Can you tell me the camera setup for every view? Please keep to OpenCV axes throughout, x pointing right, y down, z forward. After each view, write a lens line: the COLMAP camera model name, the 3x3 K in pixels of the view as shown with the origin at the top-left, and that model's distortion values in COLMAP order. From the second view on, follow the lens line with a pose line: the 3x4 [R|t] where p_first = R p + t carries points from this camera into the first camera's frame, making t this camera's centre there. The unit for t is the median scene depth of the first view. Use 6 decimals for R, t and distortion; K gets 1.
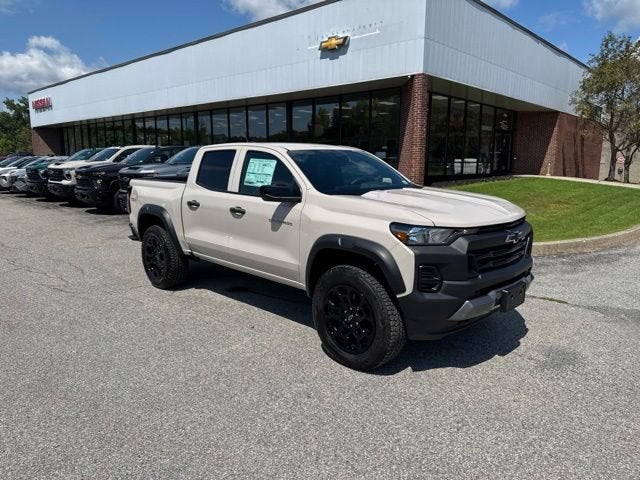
lens RADIAL K [[451.8, 0, 325.6], [0, 451.8, 238.7], [0, 0, 1]] dist [0.024406, -0.029717]
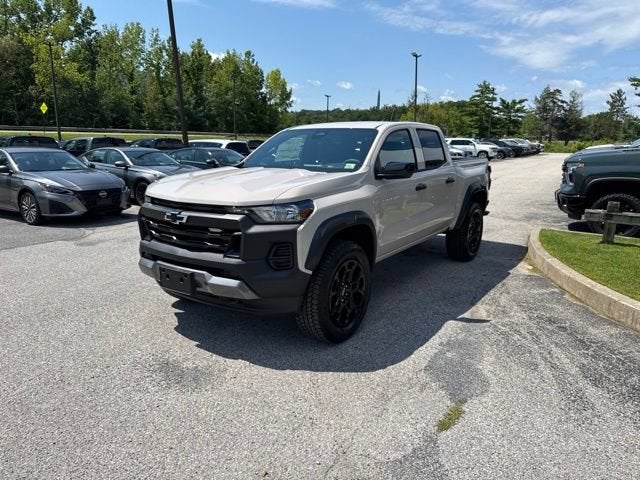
lens RADIAL K [[454.7, 0, 324.5], [0, 454.7, 243.5], [0, 0, 1]] dist [0.030550, -0.037370]
pose [[0.177979, 0.217578, -0.959679, 0.982637], [-0.179375, 0.966083, 0.185763, -0.130033], [0.967547, 0.139081, 0.210971, 0.775445]]
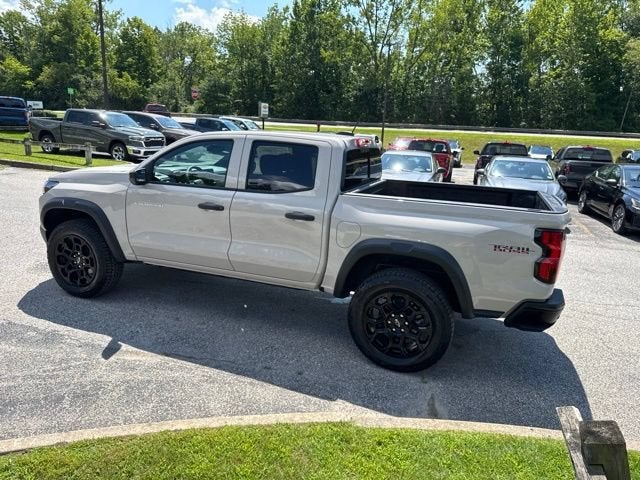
lens RADIAL K [[453.7, 0, 317.7], [0, 453.7, 237.5], [0, 0, 1]] dist [0.032483, -0.039385]
pose [[-0.912610, 0.053507, -0.405315, 0.230080], [-0.116246, 0.916516, 0.382734, -0.387513], [0.391957, 0.396403, -0.830201, 1.936361]]
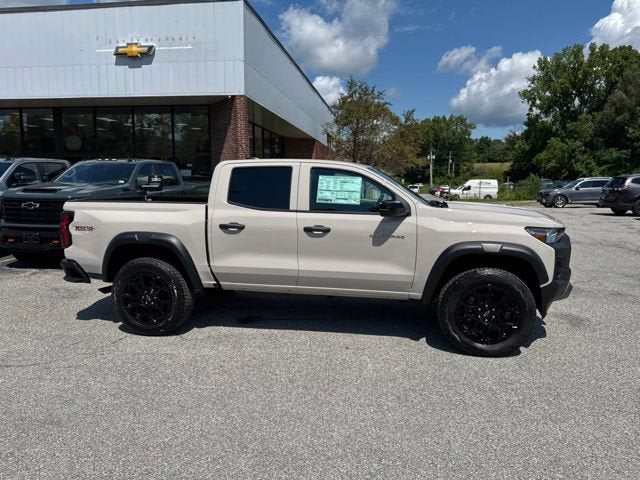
lens RADIAL K [[451.8, 0, 324.4], [0, 451.8, 241.7], [0, 0, 1]] dist [0.024406, -0.029717]
pose [[0.825746, -0.074094, 0.559154, -0.653324], [0.094105, 0.995537, -0.007053, -0.025962], [-0.556136, 0.058443, 0.829034, 0.185546]]
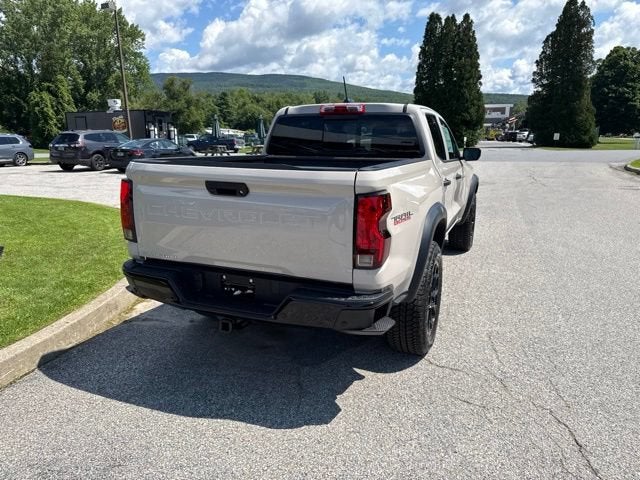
lens RADIAL K [[451.8, 0, 325.4], [0, 451.8, 242.9], [0, 0, 1]] dist [0.024406, -0.029717]
pose [[-0.385074, -0.204168, 0.900019, -0.958726], [0.154037, 0.947324, 0.280804, -0.235962], [-0.909940, 0.246766, -0.333340, 1.515496]]
